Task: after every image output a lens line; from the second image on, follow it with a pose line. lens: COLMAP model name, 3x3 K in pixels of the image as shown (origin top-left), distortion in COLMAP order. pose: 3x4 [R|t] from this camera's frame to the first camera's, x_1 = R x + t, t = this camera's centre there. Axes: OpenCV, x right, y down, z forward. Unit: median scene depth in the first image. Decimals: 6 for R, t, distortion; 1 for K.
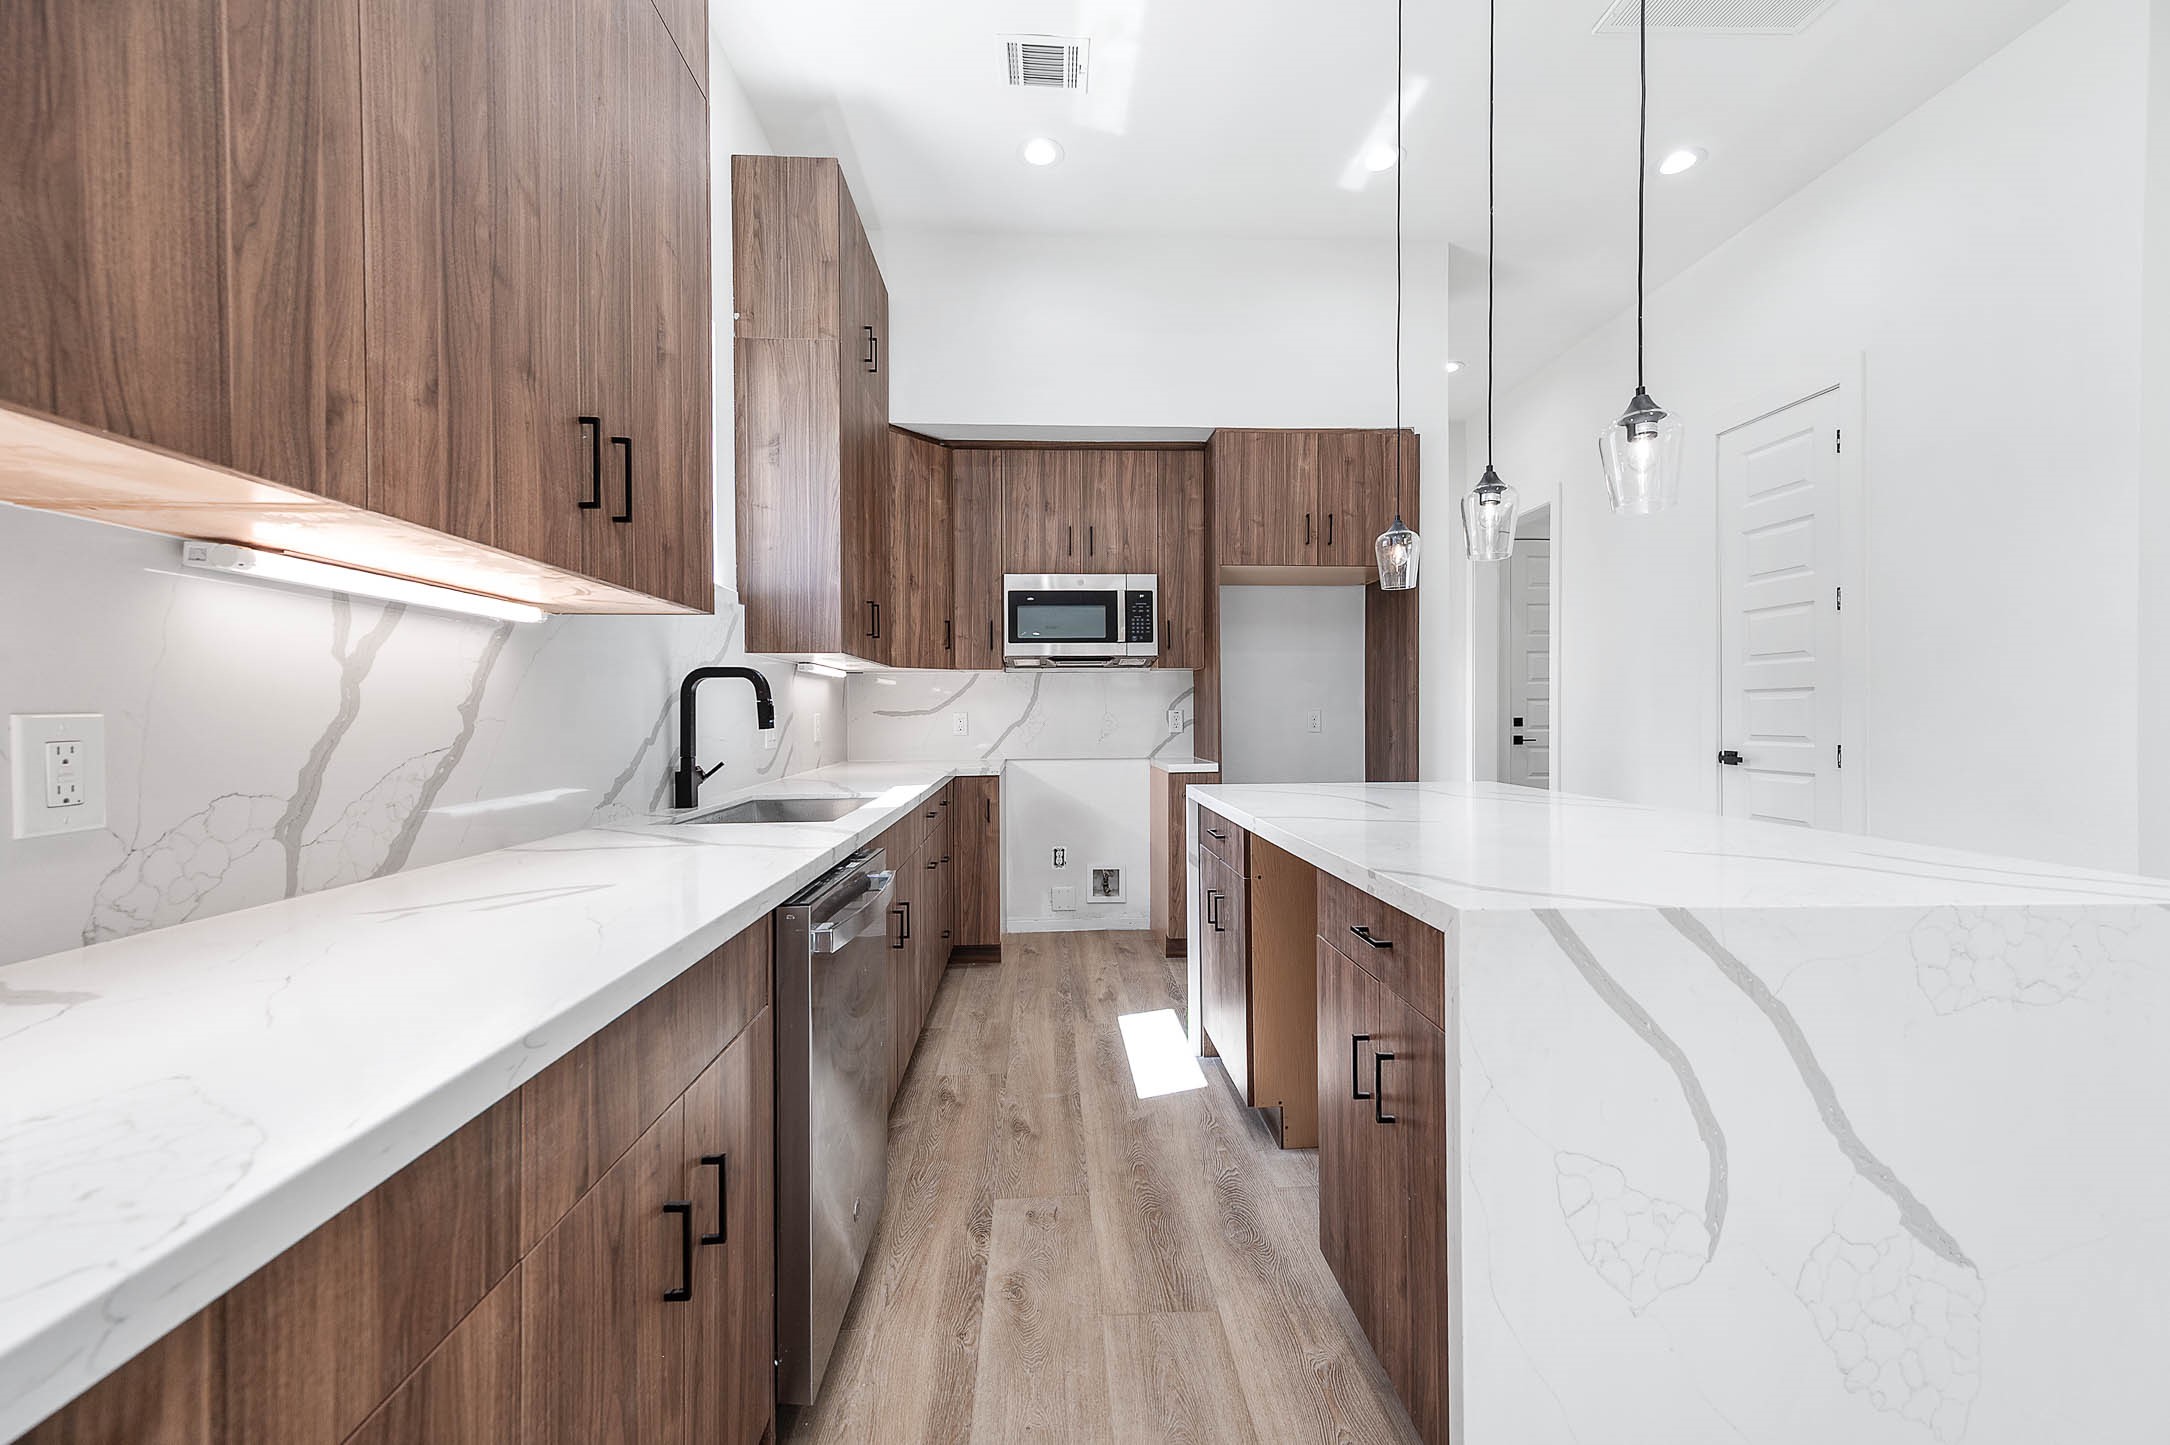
lens RADIAL K [[852.1, 0, 1085.0], [0, 852.1, 722.5], [0, 0, 1]] dist [0.011440, 0.000171]
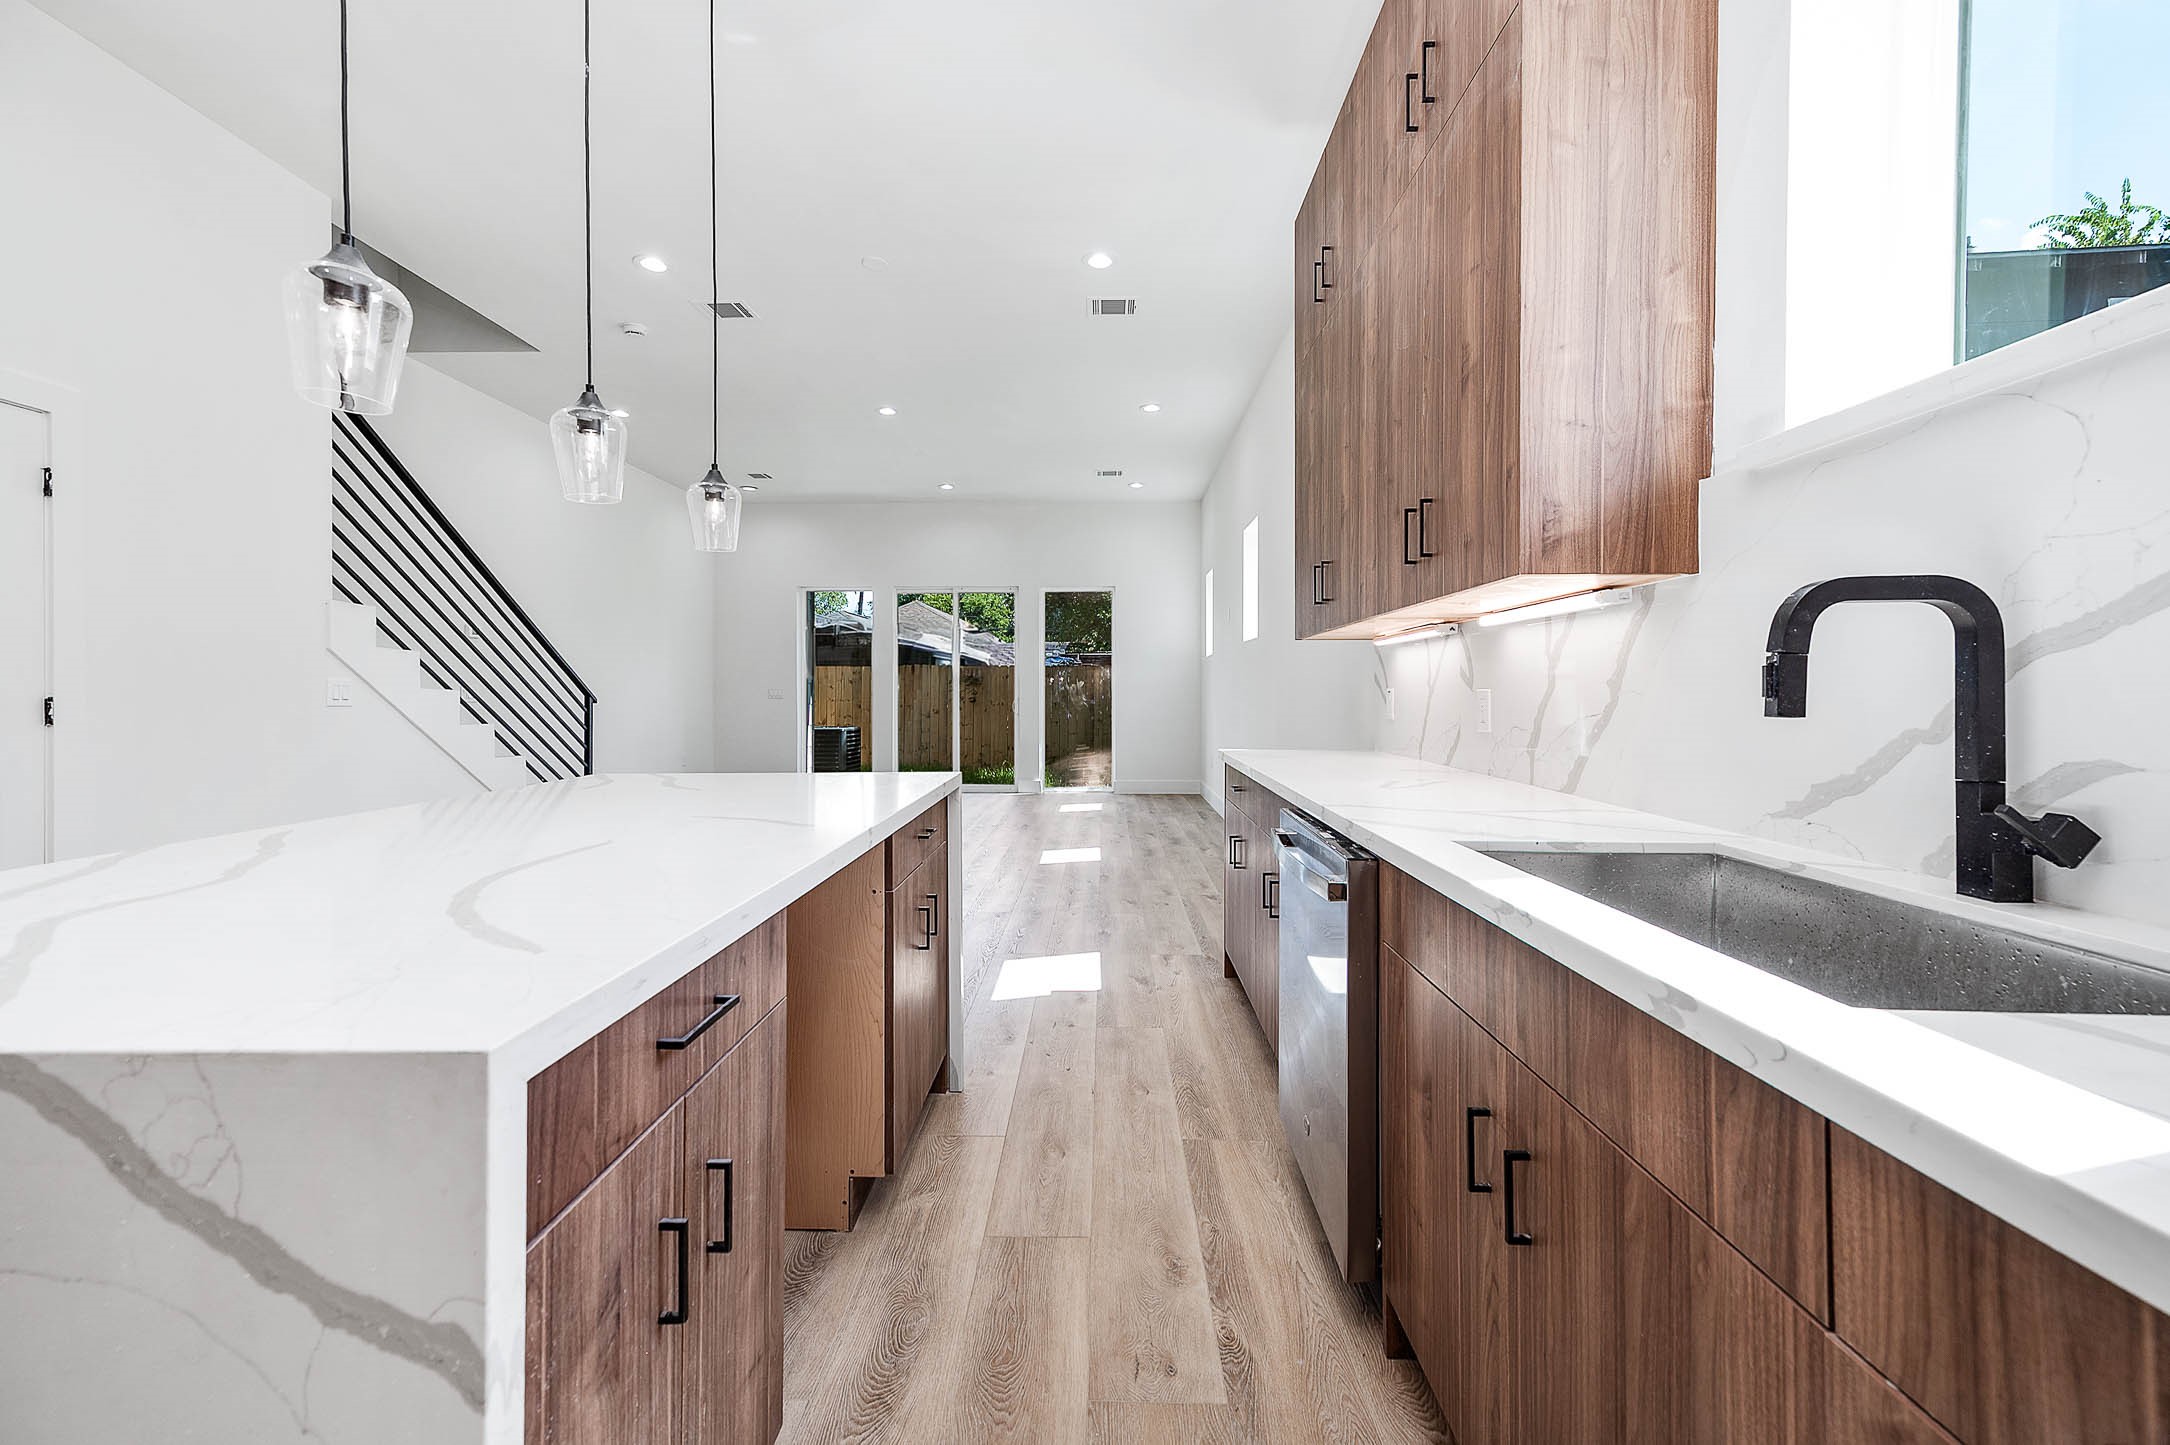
lens RADIAL K [[846.5, 0, 1096.7], [0, 846.5, 691.2], [0, 0, 1]] dist [0.013923, 0.000062]
pose [[-0.998234, 0.005335, 0.059161, -0.023547], [0.005797, 0.999954, 0.007640, -0.006836], [-0.059117, 0.007970, -0.998219, 0.872508]]
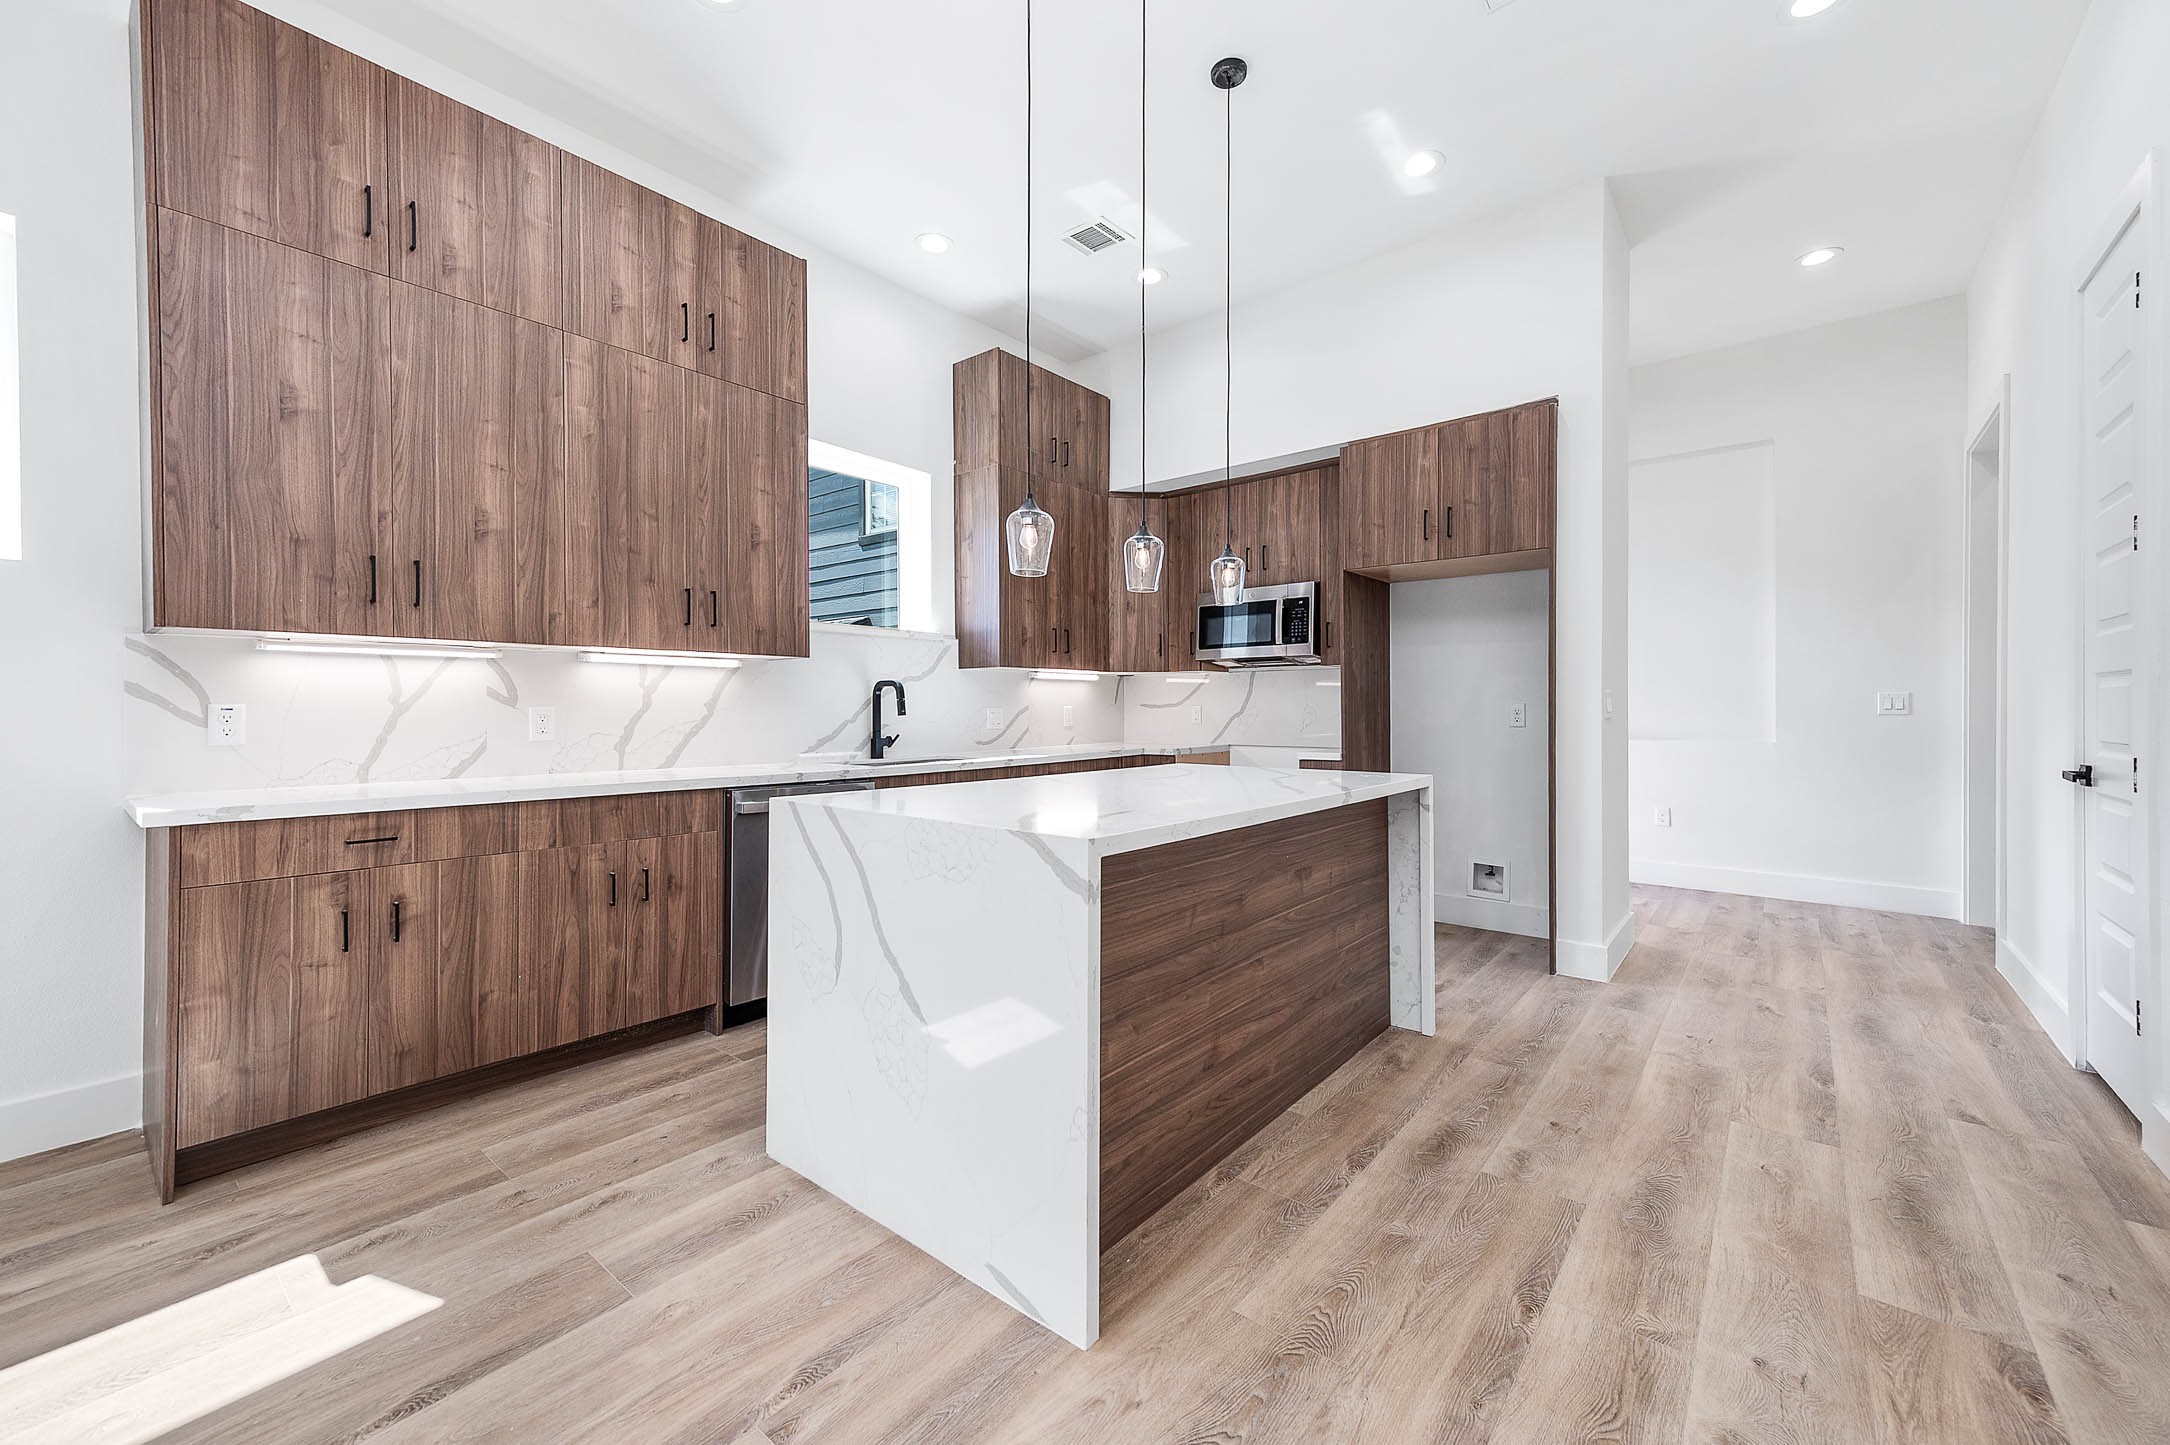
lens RADIAL K [[851.0, 0, 1091.9], [0, 851.0, 707.7], [0, 0, 1]] dist [0.012815, 0.000111]
pose [[0.740296, 0.002167, -0.672278, 0.647305], [-0.007065, 0.999965, -0.004557, -0.001864], [0.672244, 0.008124, 0.740285, -0.015662]]
